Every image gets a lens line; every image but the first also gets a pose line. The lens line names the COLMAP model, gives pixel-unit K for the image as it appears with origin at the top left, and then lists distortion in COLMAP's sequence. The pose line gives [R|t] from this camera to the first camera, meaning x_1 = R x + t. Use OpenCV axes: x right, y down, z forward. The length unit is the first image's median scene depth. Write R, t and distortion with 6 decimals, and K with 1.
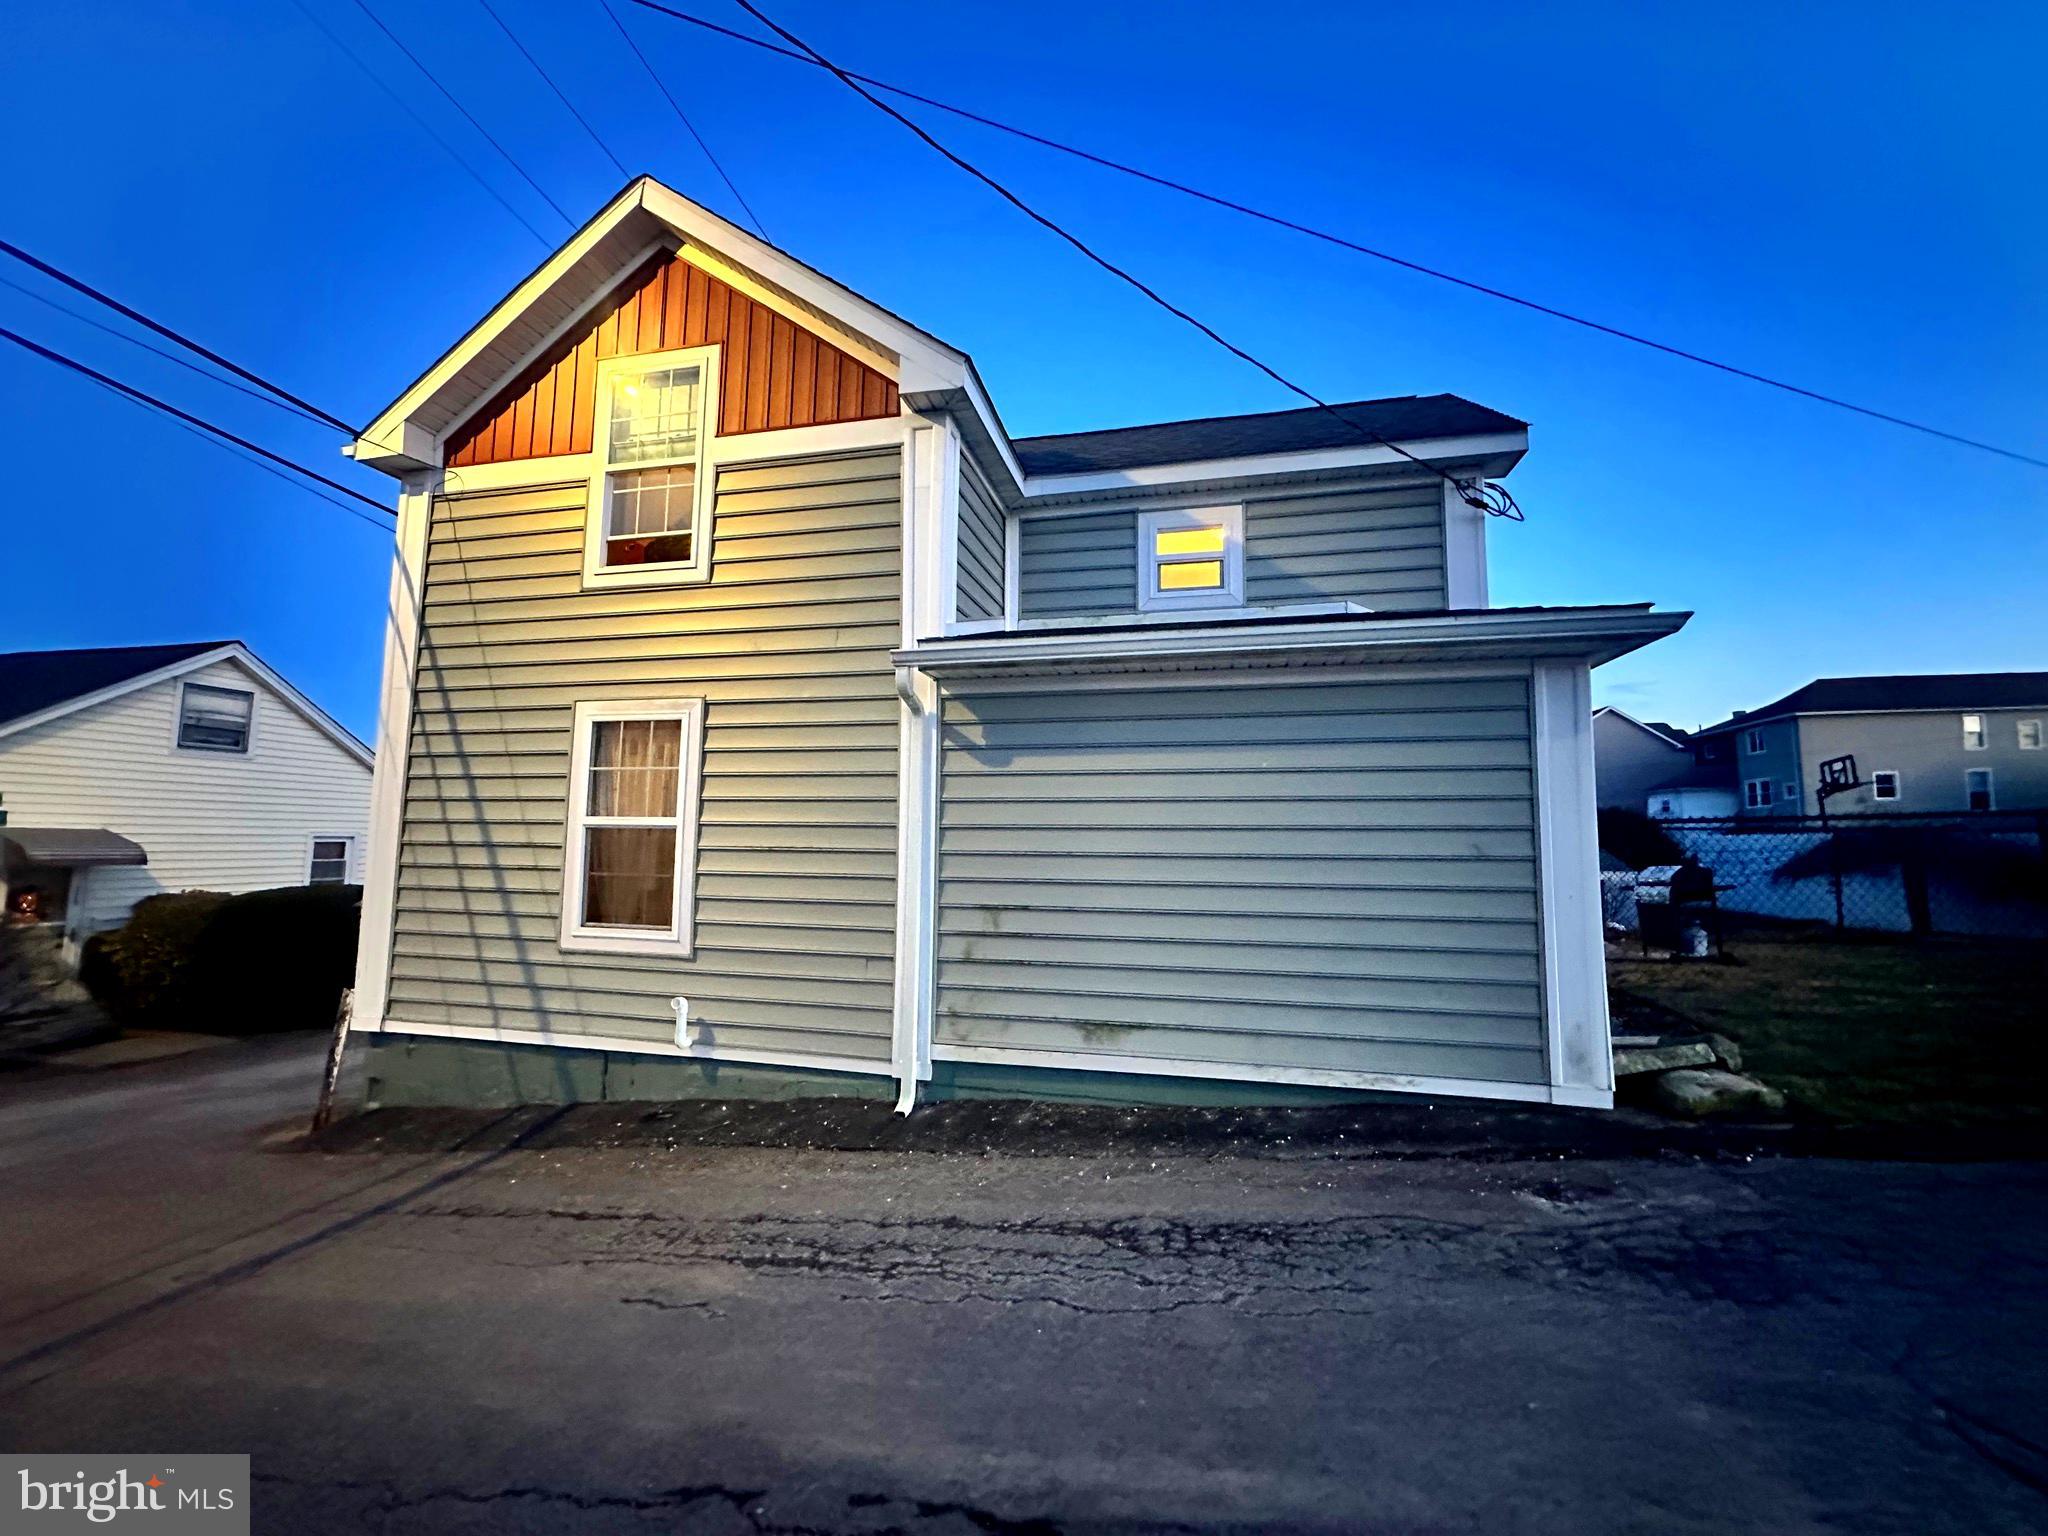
lens RADIAL K [[814.3, 0, 1024.0], [0, 814.3, 768.0], [0, 0, 1]] dist [0.000635, 0.000310]
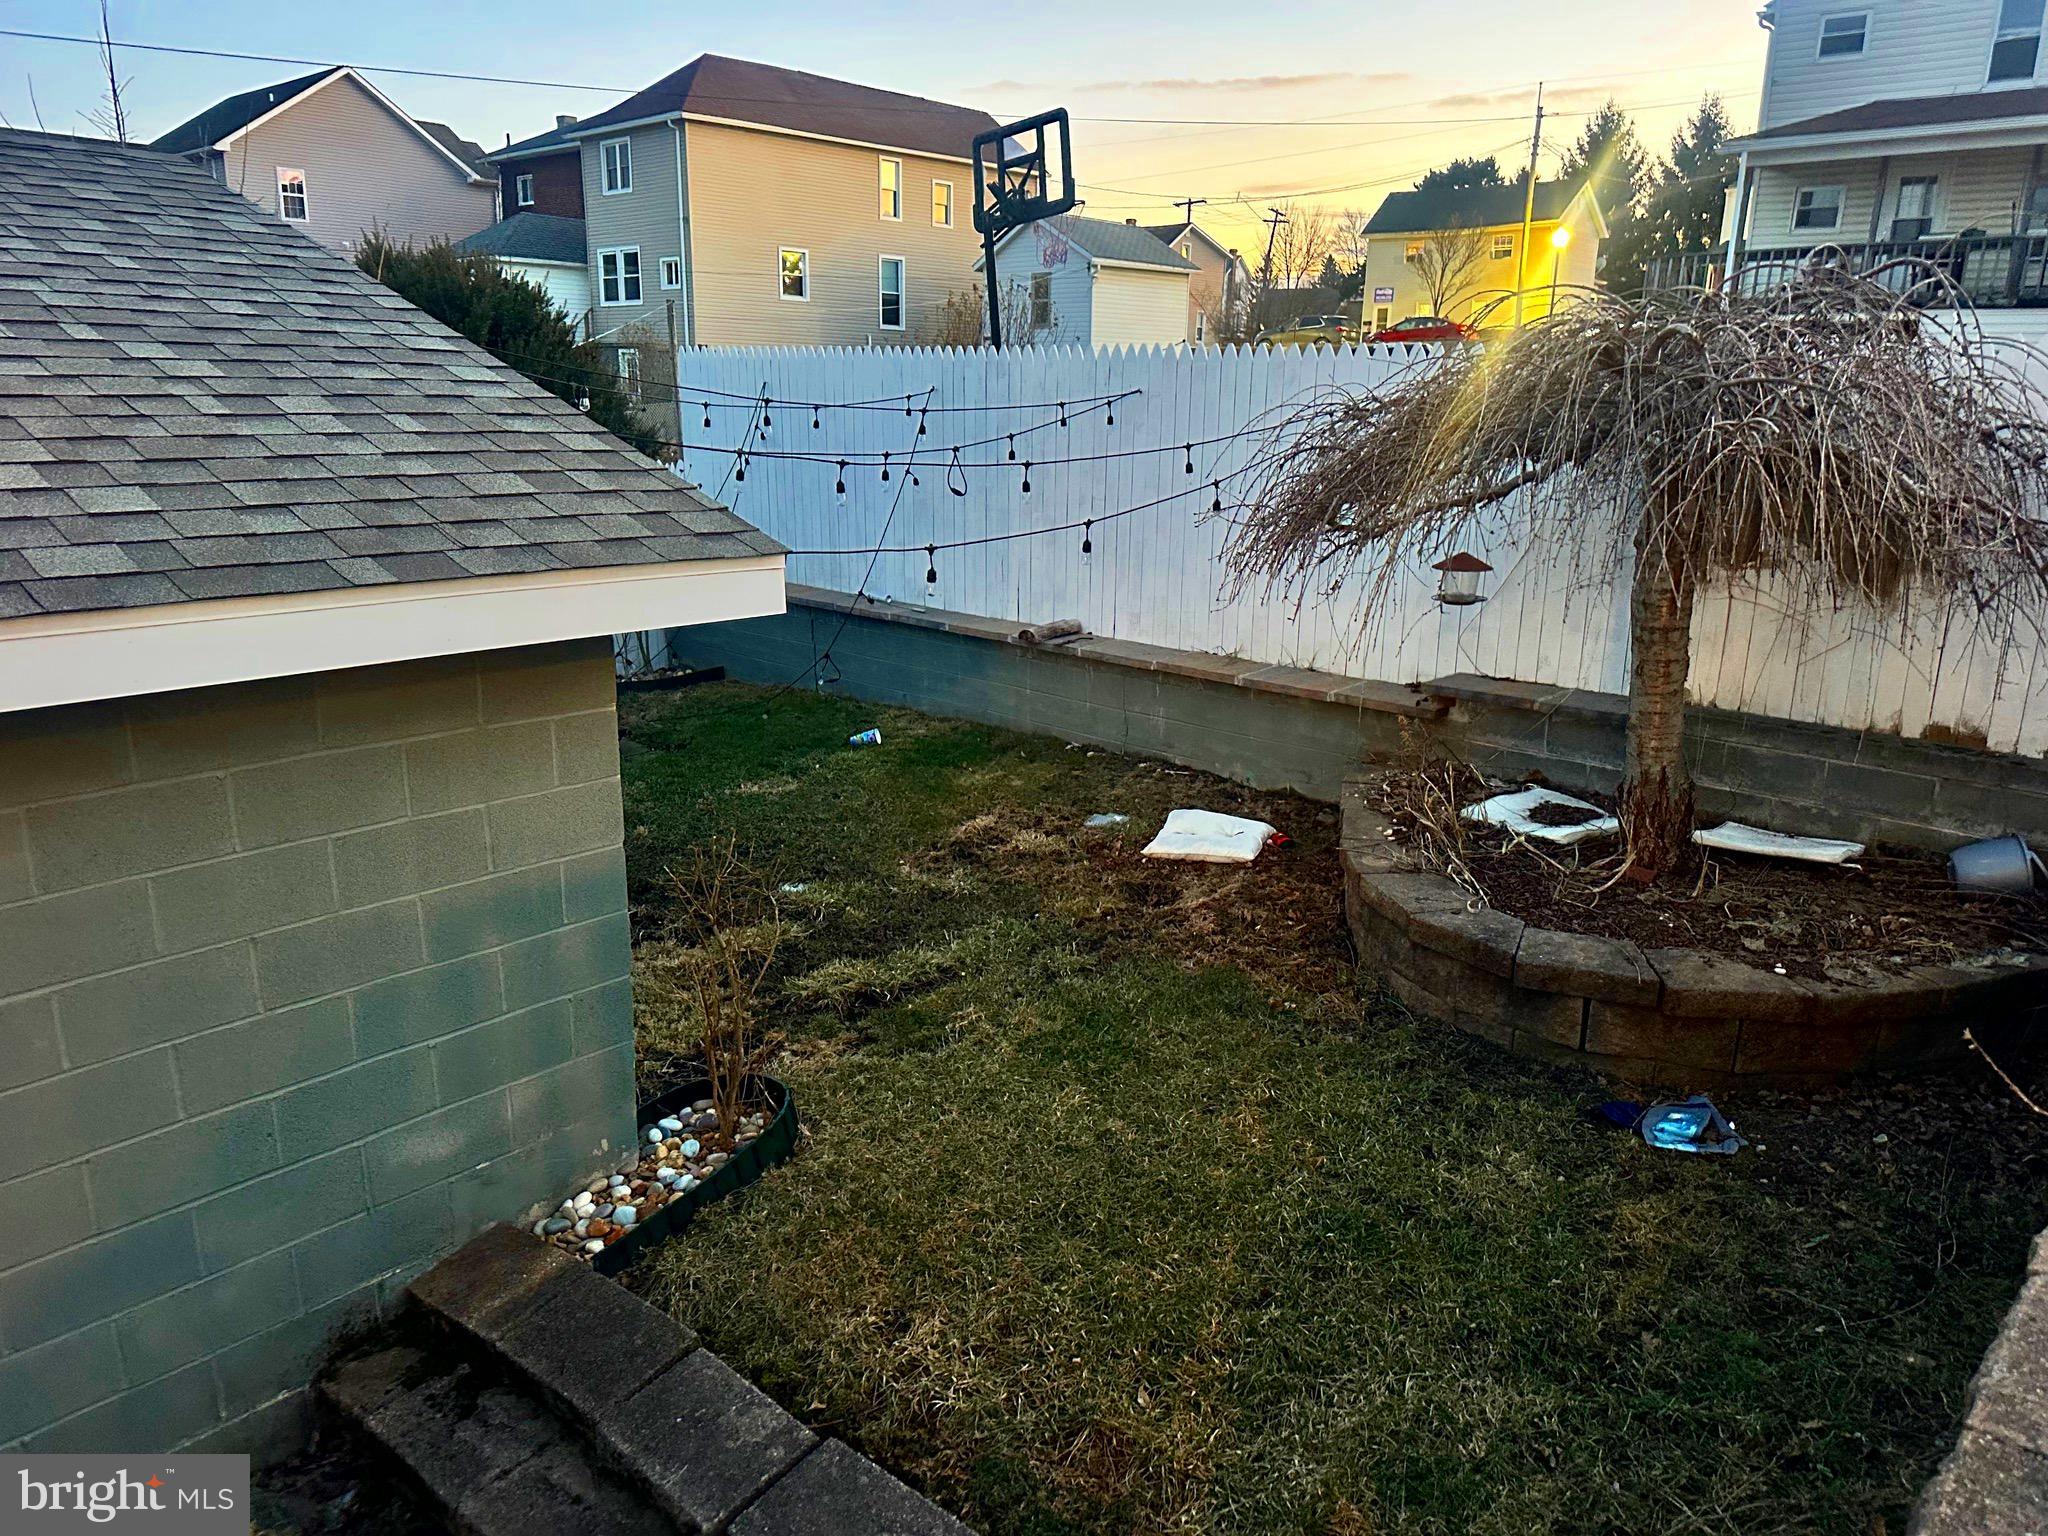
lens RADIAL K [[1422.8, 0, 1026.8], [0, 1422.8, 780.5], [0, 0, 1]] dist [0.150347, -0.190910]
pose [[0.503433, -0.231806, 0.832359, 0.204700], [-0.080776, 0.946495, 0.312447, 0.027707], [-0.860250, -0.224530, 0.457772, 0.311515]]
